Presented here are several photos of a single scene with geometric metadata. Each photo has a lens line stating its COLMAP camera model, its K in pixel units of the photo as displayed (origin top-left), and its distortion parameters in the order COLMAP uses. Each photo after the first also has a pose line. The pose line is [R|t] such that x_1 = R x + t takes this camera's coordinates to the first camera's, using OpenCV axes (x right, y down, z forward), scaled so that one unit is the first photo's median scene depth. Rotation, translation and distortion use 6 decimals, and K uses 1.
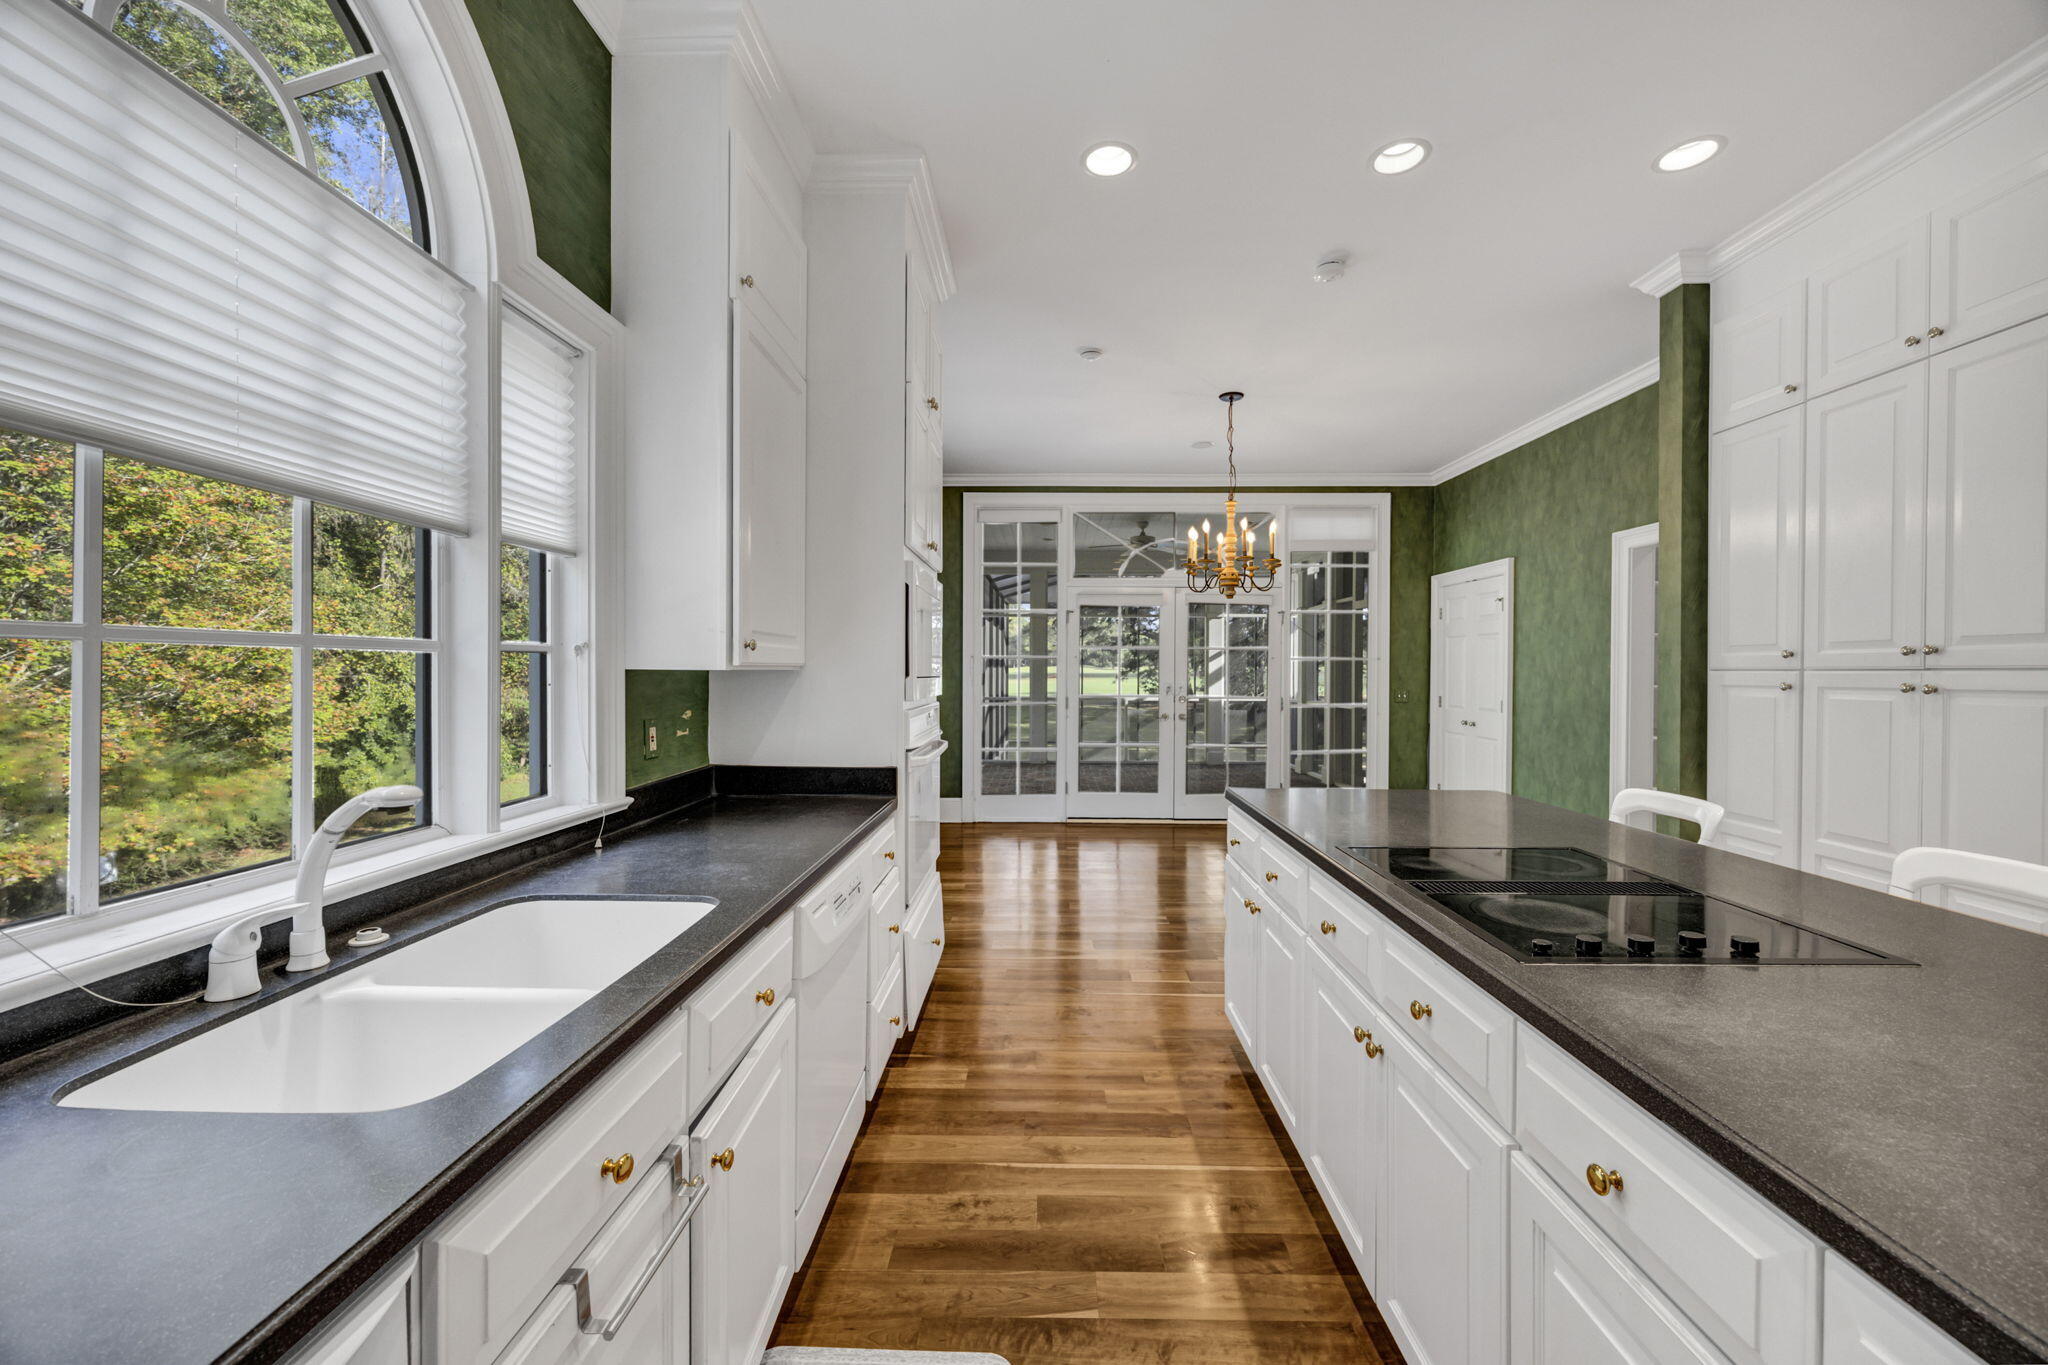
lens RADIAL K [[796.3, 0, 1024.5], [0, 796.3, 673.5], [0, 0, 1]] dist [0.017095, 0.000351]
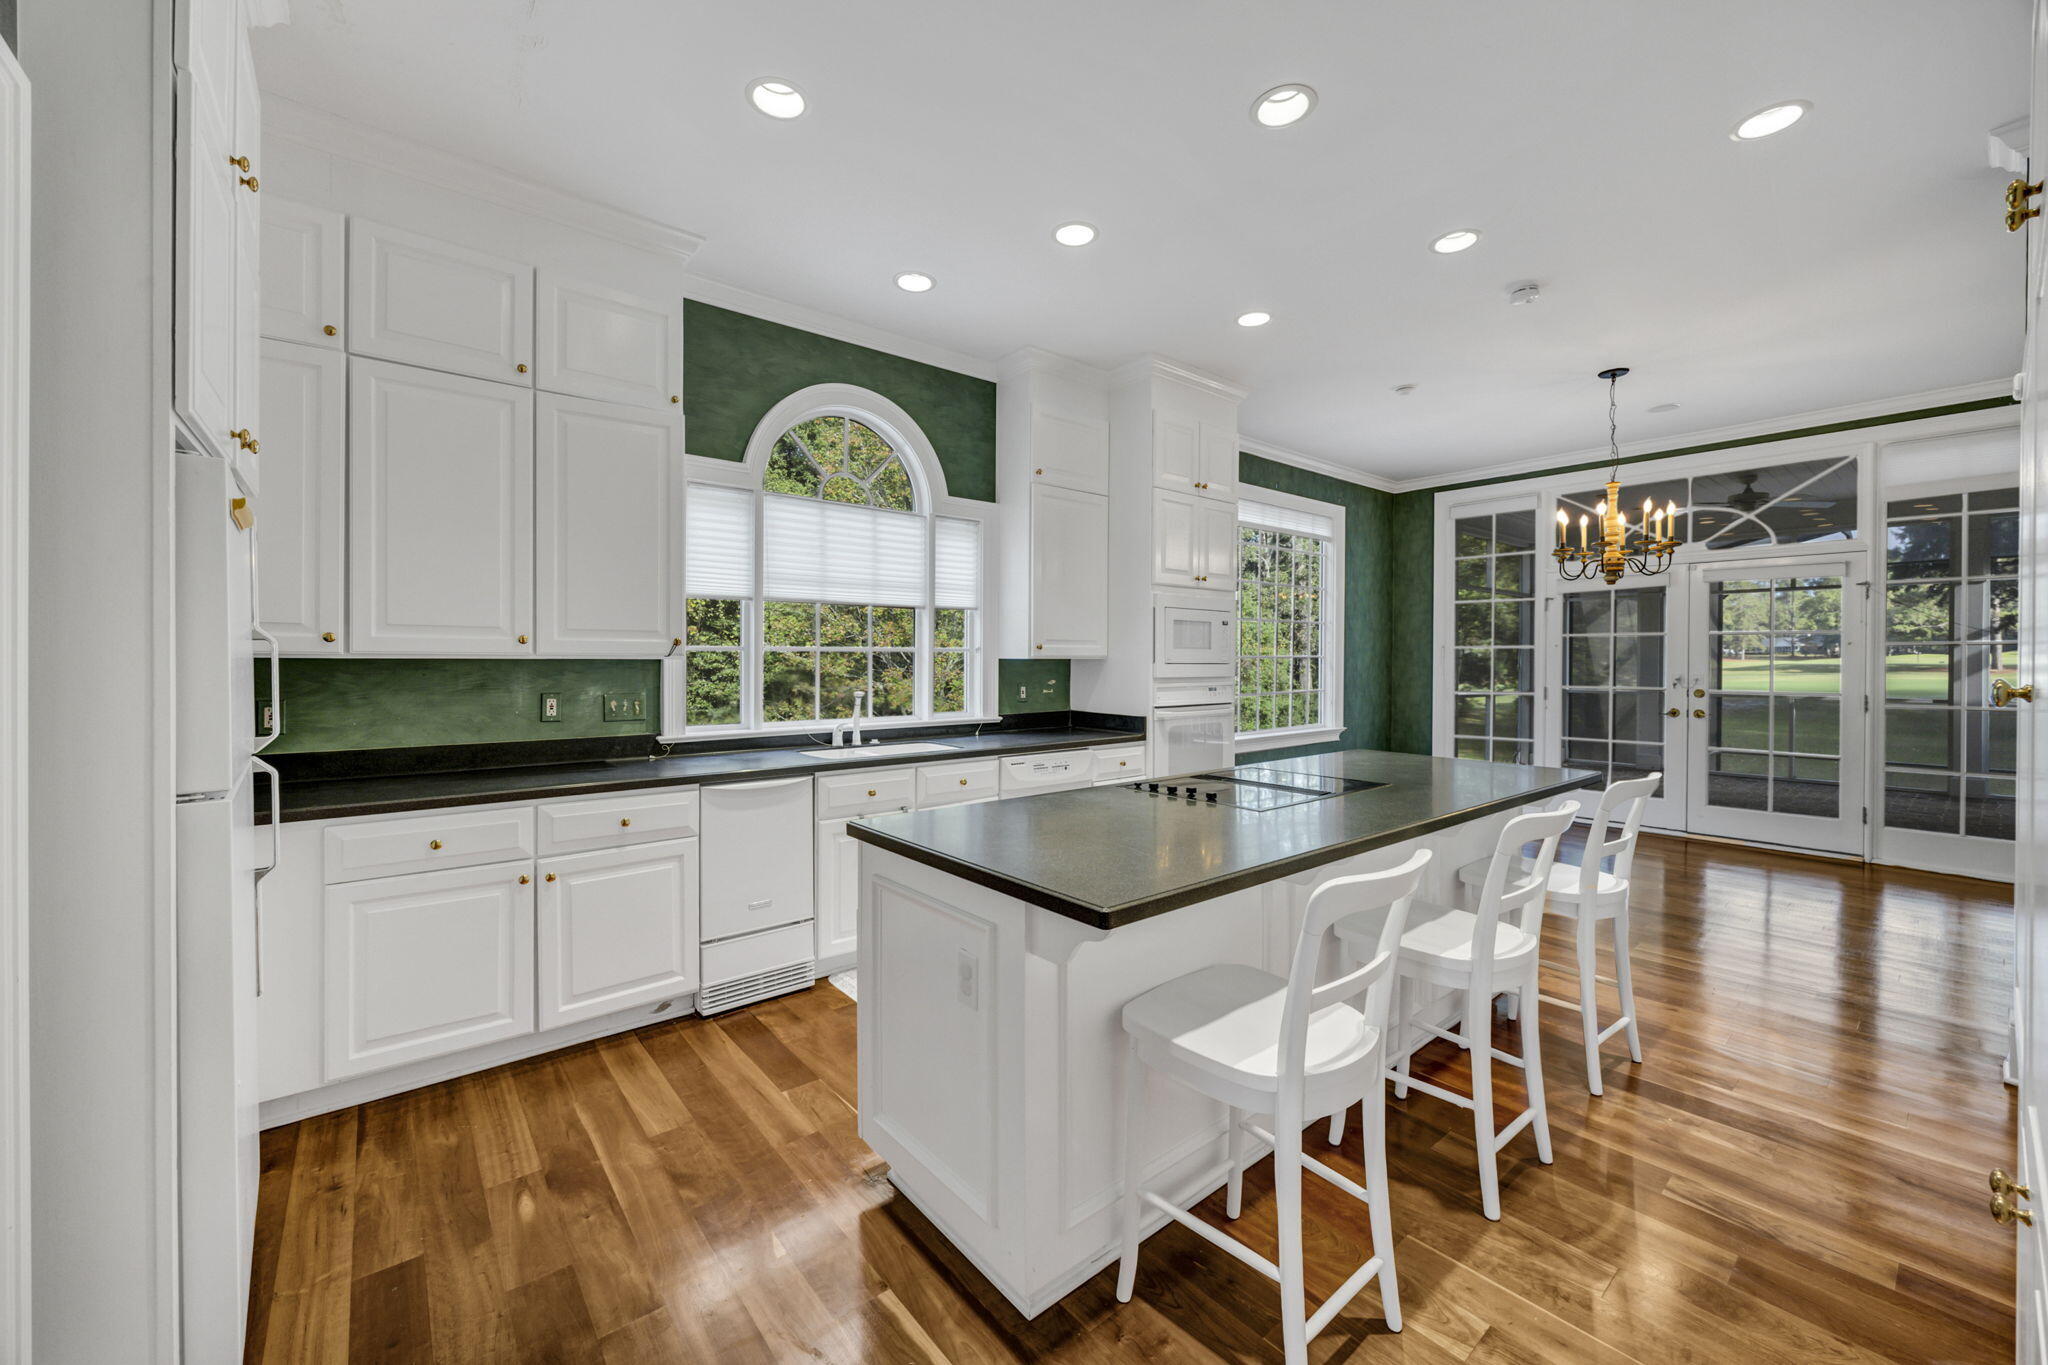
lens RADIAL K [[796.3, 0, 1027.8], [0, 796.3, 669.4], [0, 0, 1]] dist [0.017095, 0.000351]
pose [[0.656429, 0.009509, -0.754328, 0.613062], [-0.003413, 0.999948, 0.009636, 0.001068], [0.754380, -0.003751, 0.656427, -0.193783]]
